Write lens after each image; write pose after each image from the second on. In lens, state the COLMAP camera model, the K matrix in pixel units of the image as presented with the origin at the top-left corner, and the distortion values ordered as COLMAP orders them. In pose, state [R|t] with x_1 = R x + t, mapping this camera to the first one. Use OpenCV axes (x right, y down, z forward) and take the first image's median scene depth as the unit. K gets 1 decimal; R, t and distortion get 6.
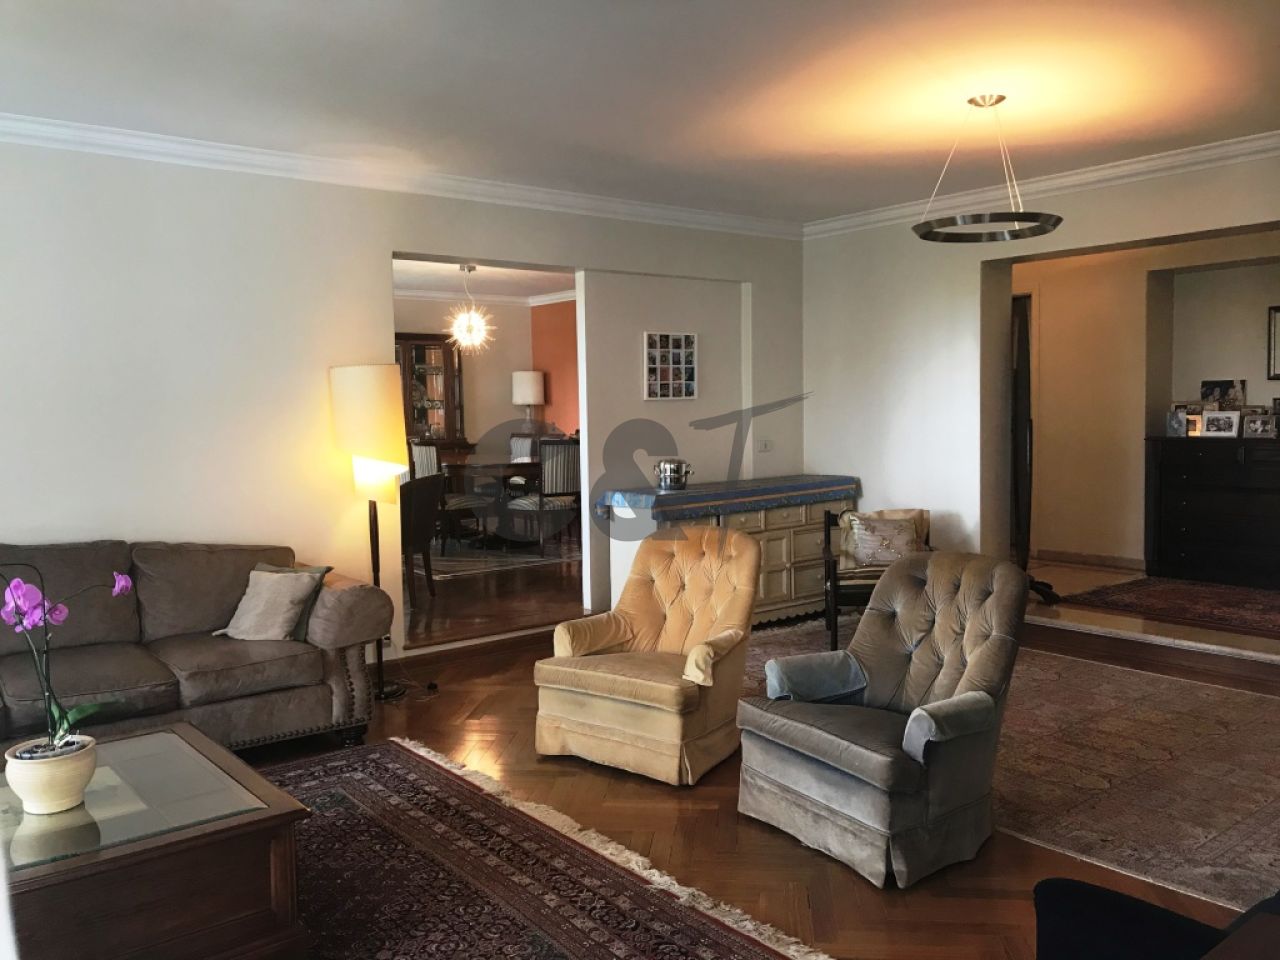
lens RADIAL K [[1061.8, 0, 640.0], [0, 1061.8, 480.0], [0, 0, 1]] dist [0.102057, -0.186448]
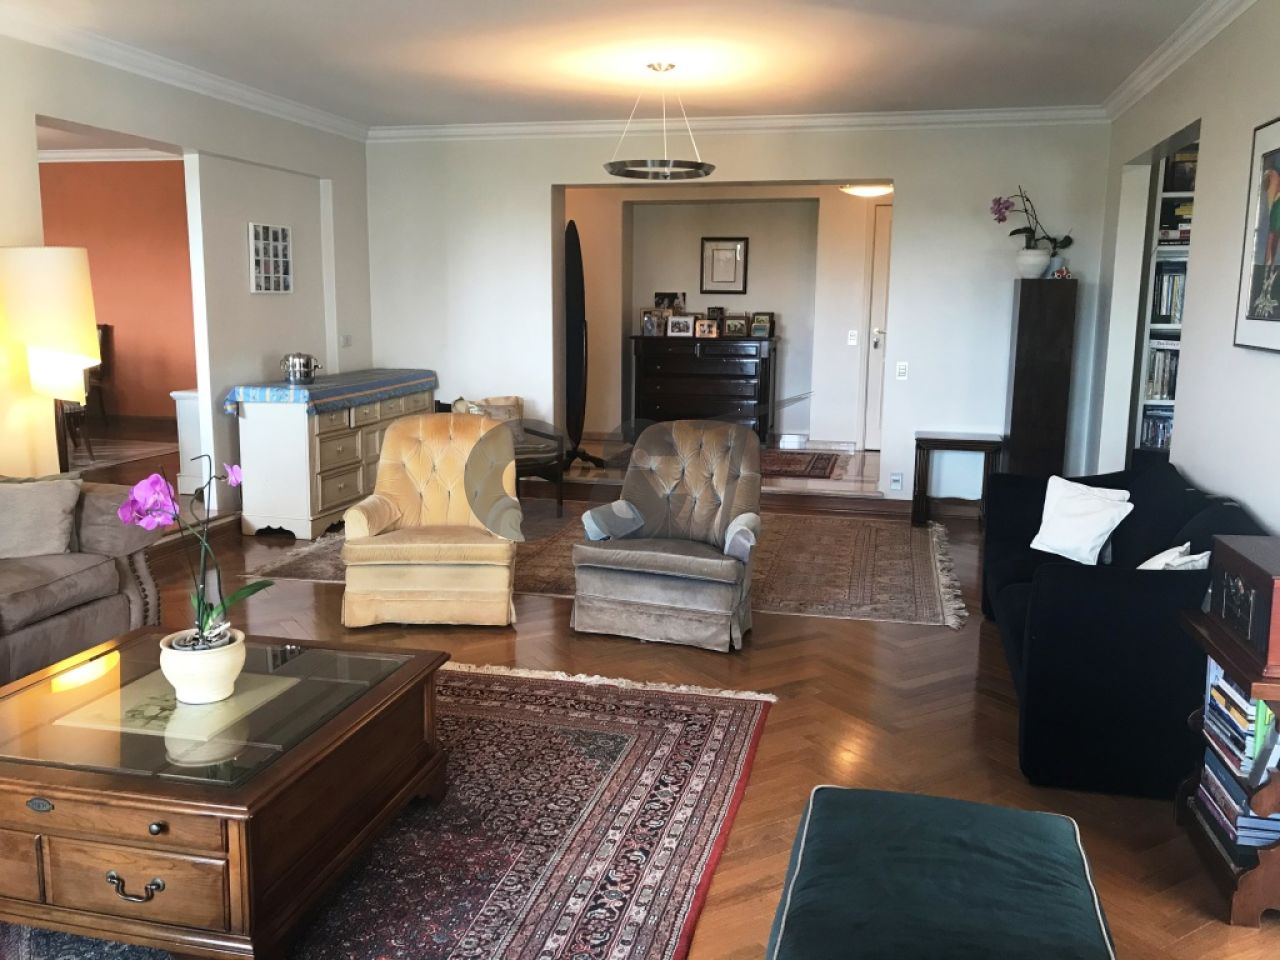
lens RADIAL K [[1061.8, 0, 640.0], [0, 1061.8, 480.0], [0, 0, 1]] dist [0.102057, -0.186448]
pose [[0.781595, -0.078346, 0.618846, -0.357263], [0.020452, 0.994766, 0.100107, 0.004689], [-0.623451, -0.065587, 0.779107, -0.006631]]
